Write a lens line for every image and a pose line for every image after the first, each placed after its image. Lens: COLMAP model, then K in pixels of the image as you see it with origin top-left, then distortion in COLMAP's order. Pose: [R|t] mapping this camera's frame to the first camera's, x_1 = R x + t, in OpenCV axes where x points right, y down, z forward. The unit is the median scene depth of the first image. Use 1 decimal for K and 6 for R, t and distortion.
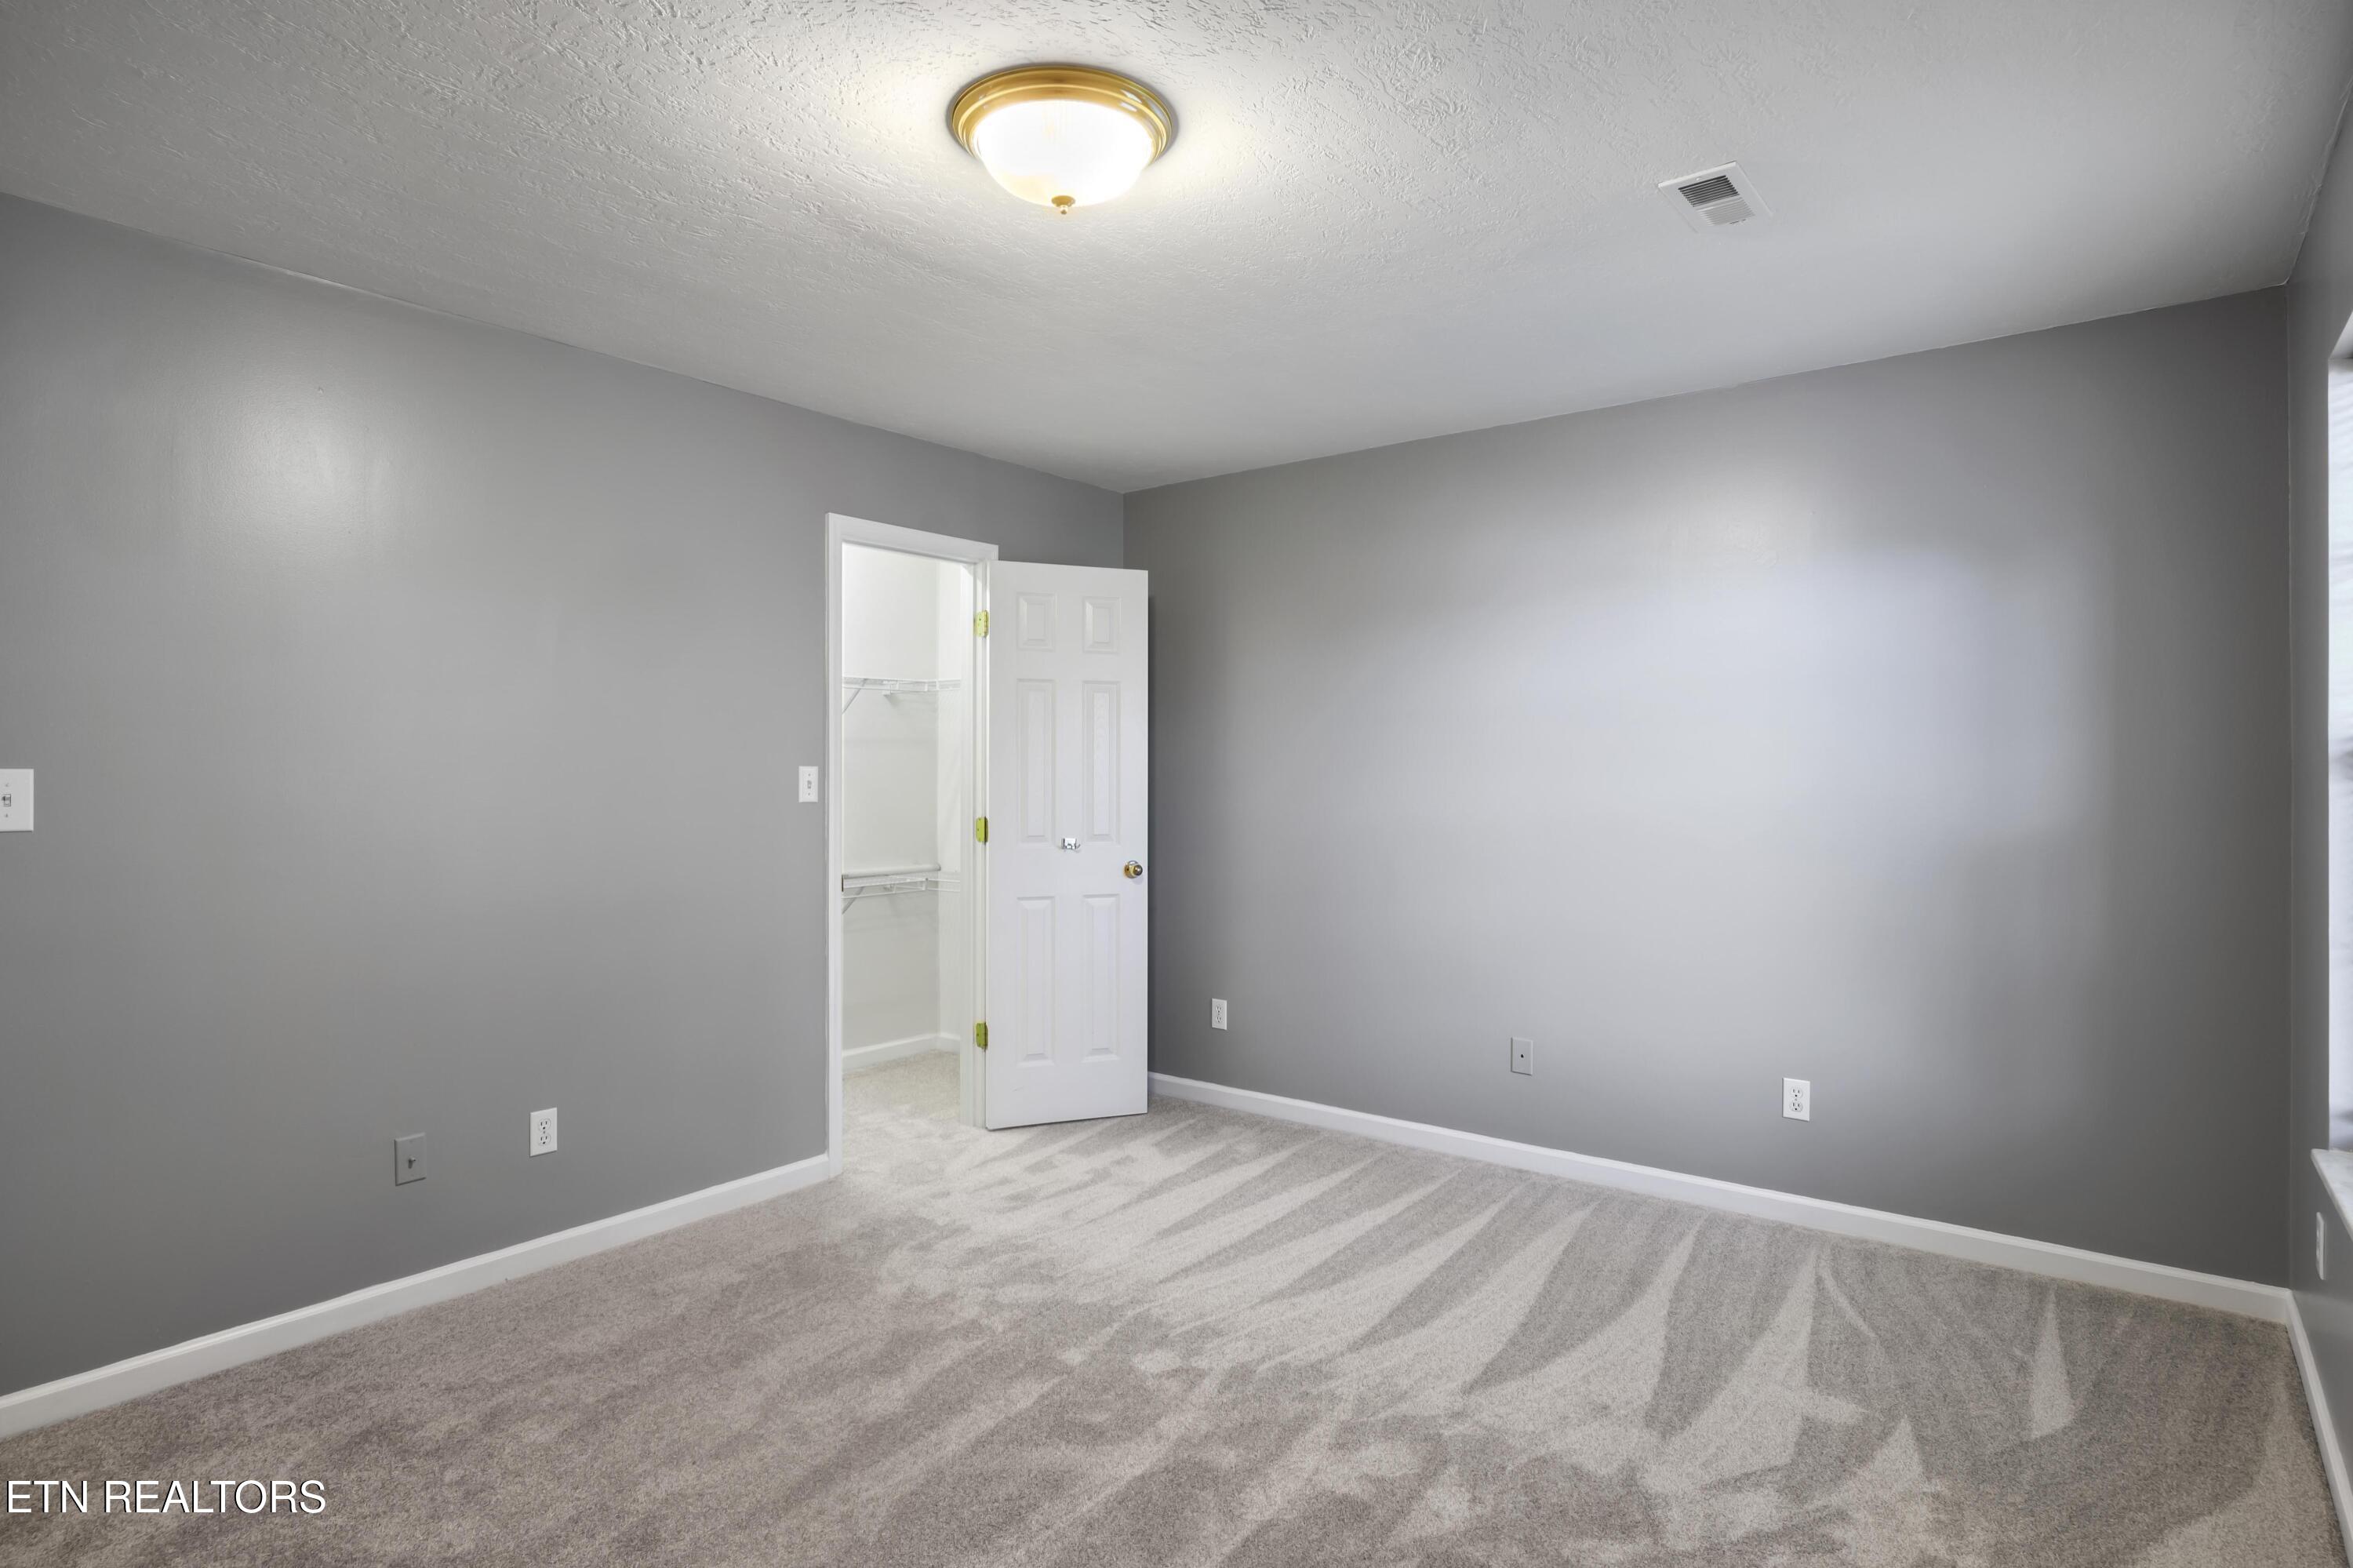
lens RADIAL K [[1267.3, 0, 1176.5], [0, 1267.3, 784.0], [0, 0, 1]] dist [0.002624, 0.000209]
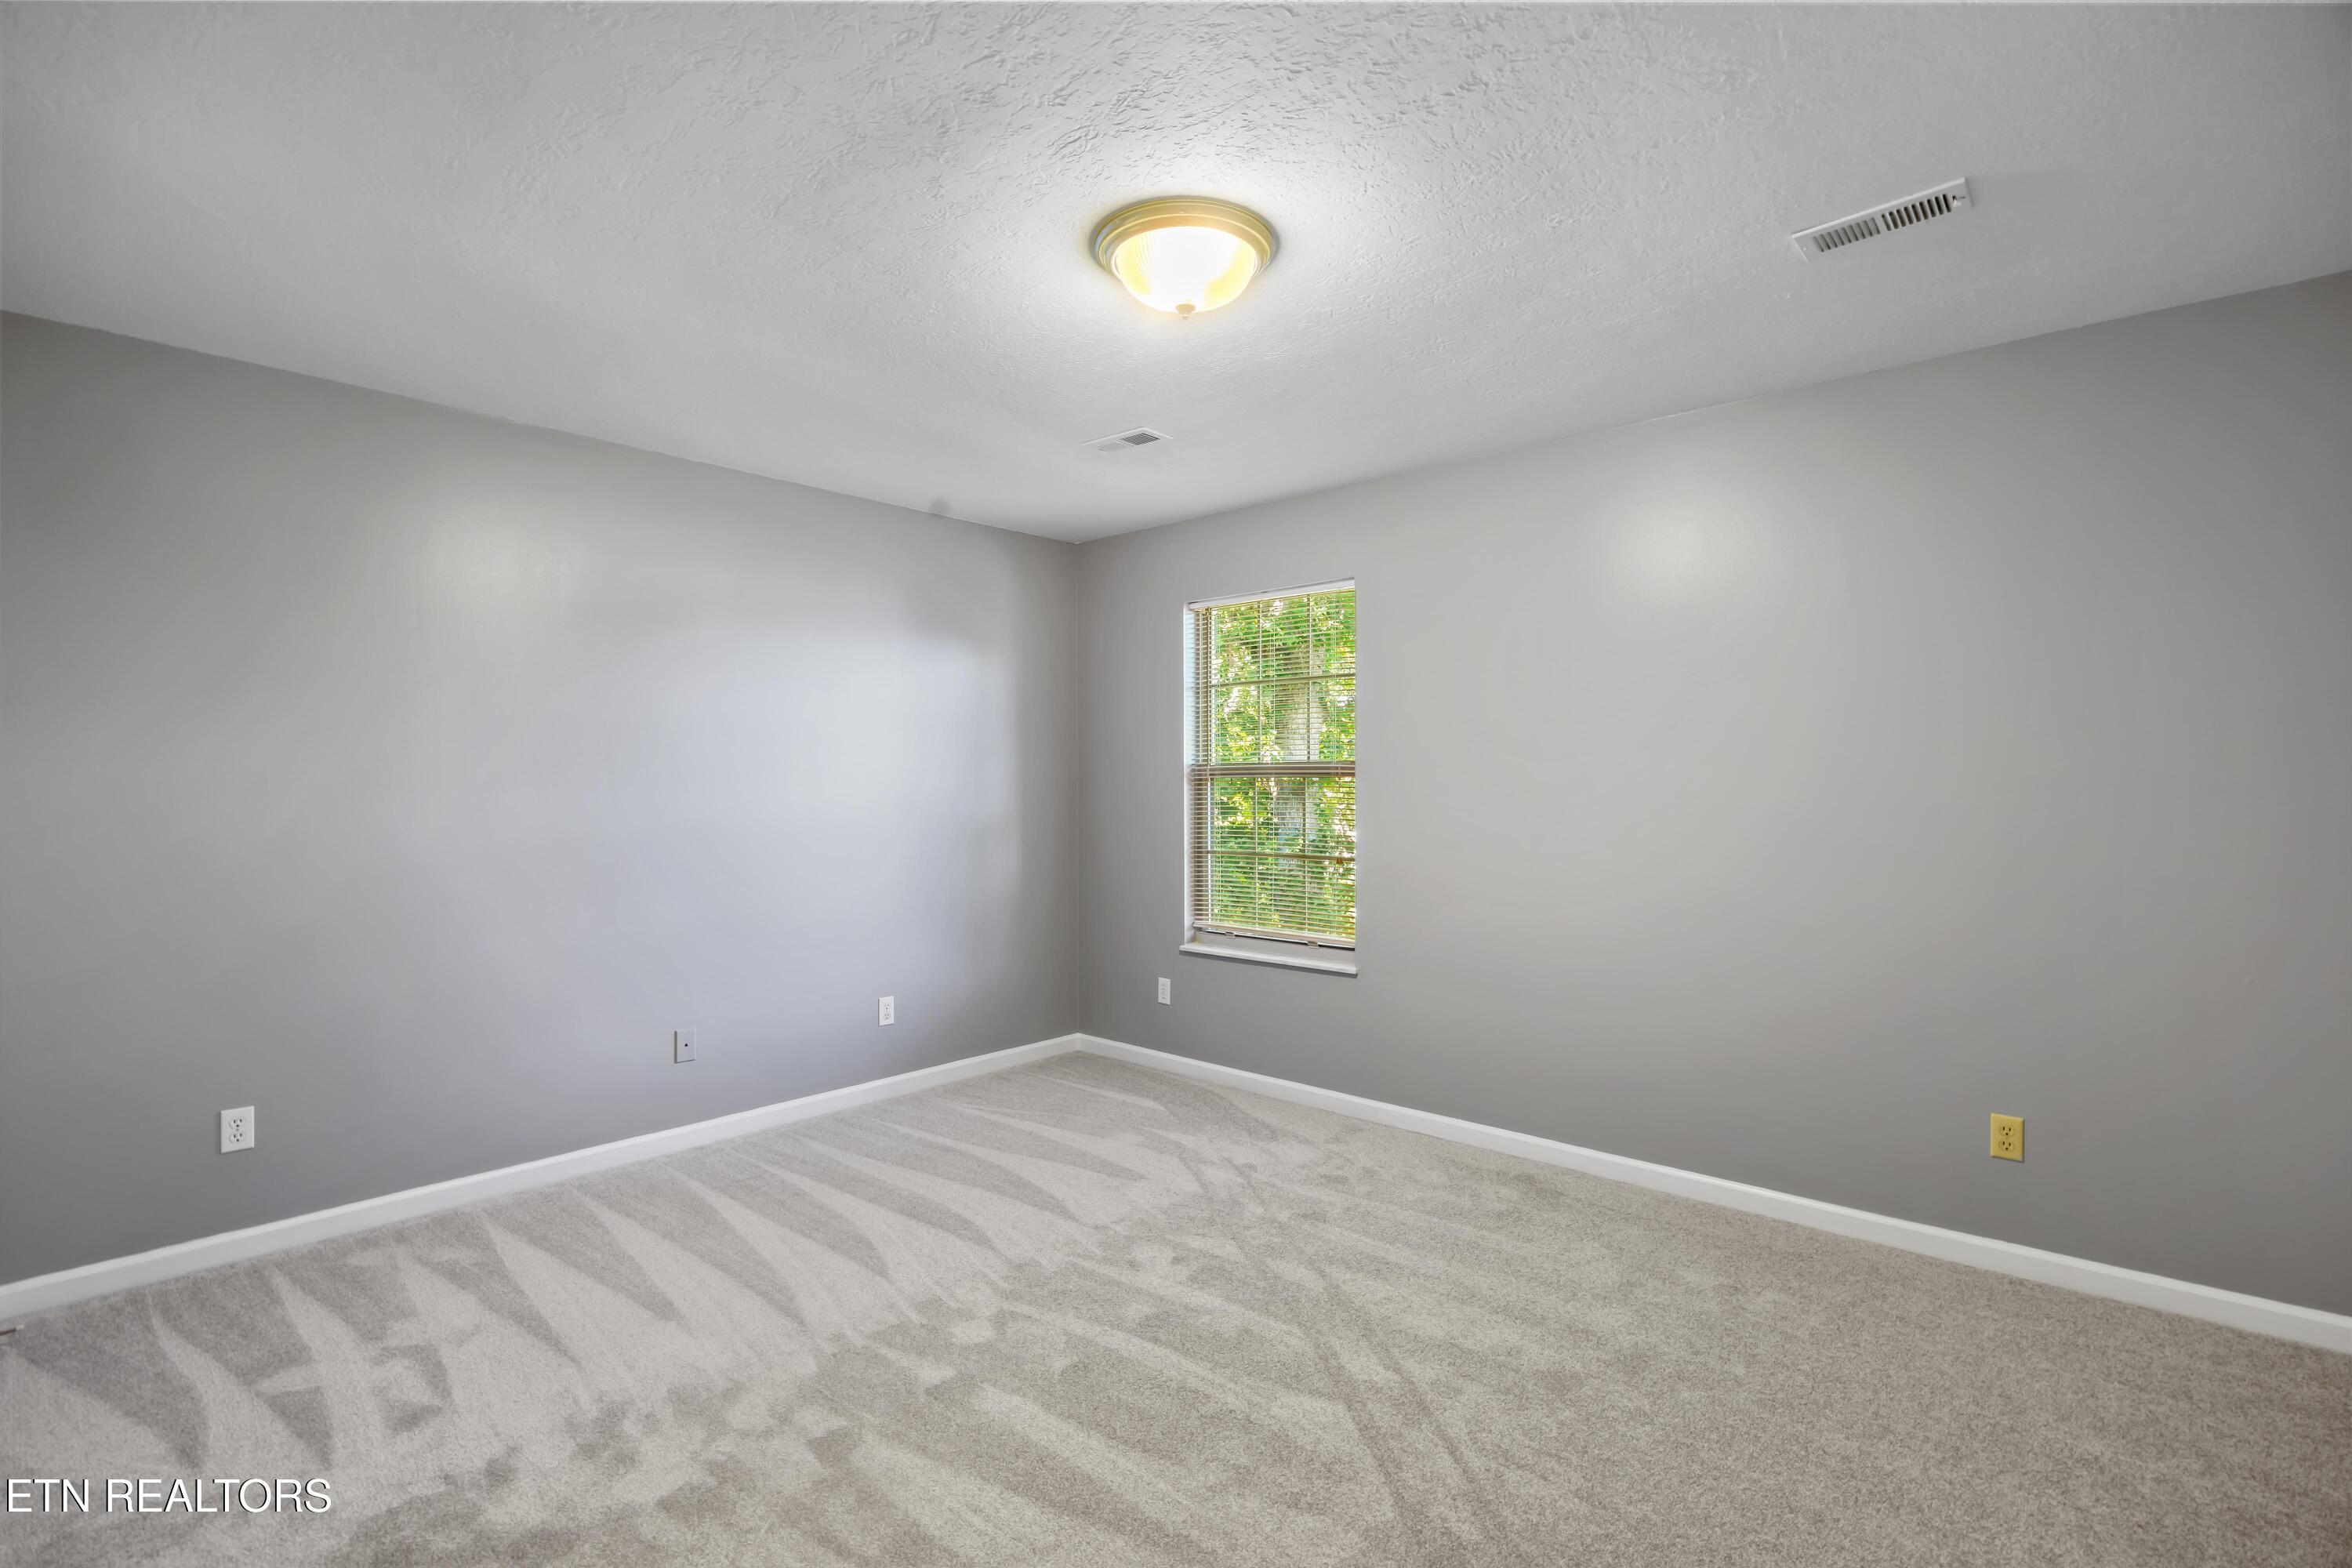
lens RADIAL K [[1096.3, 0, 1176.0], [0, 1096.3, 784.0], [0, 0, 1]] dist [-0.001350, -0.000021]
pose [[0.052767, 0.001070, 0.998606, -0.807984], [0.013256, 0.999911, -0.001772, -0.000096], [-0.998519, 0.013331, 0.052748, 0.676051]]
